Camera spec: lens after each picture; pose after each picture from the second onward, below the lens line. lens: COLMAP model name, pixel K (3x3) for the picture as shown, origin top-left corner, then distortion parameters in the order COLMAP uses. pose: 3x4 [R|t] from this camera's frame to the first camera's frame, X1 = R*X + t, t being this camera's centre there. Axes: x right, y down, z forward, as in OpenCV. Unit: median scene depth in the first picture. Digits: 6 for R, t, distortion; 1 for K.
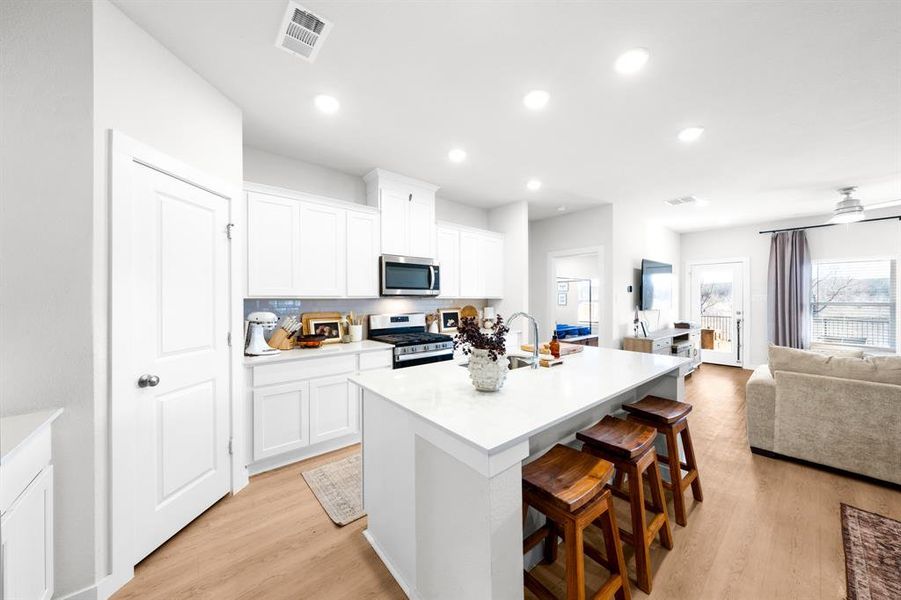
lens RADIAL K [[311.6, 0, 450.9], [0, 311.6, 297.3], [0, 0, 1]] dist [0.000666, 0.000095]
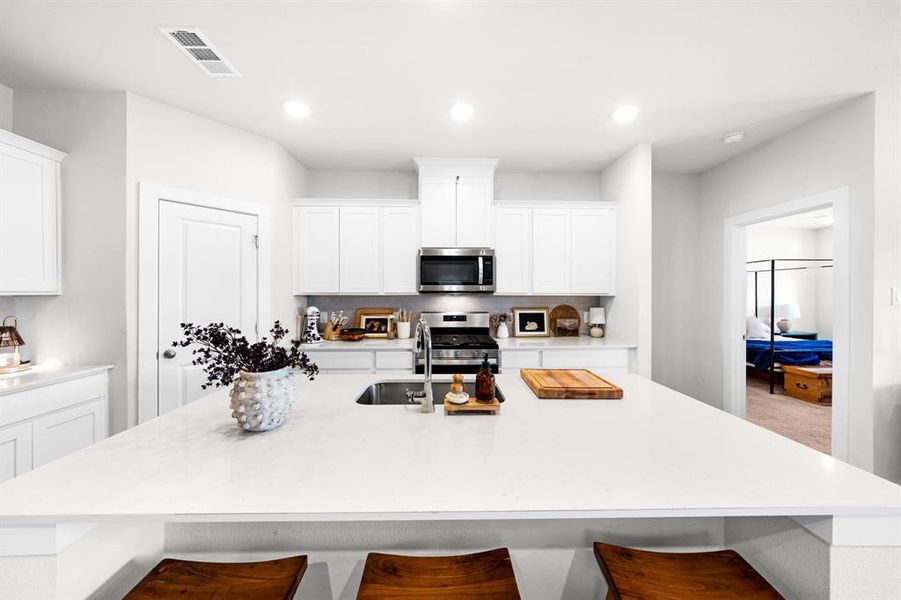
lens RADIAL K [[301.7, 0, 452.0], [0, 301.7, 294.3], [0, 0, 1]] dist [-0.001527, -0.000167]
pose [[0.780336, 0.000723, -0.625360, 0.423343], [0.001131, 0.999996, 0.002567, -0.001233], [0.625359, -0.002710, 0.780332, 0.354149]]
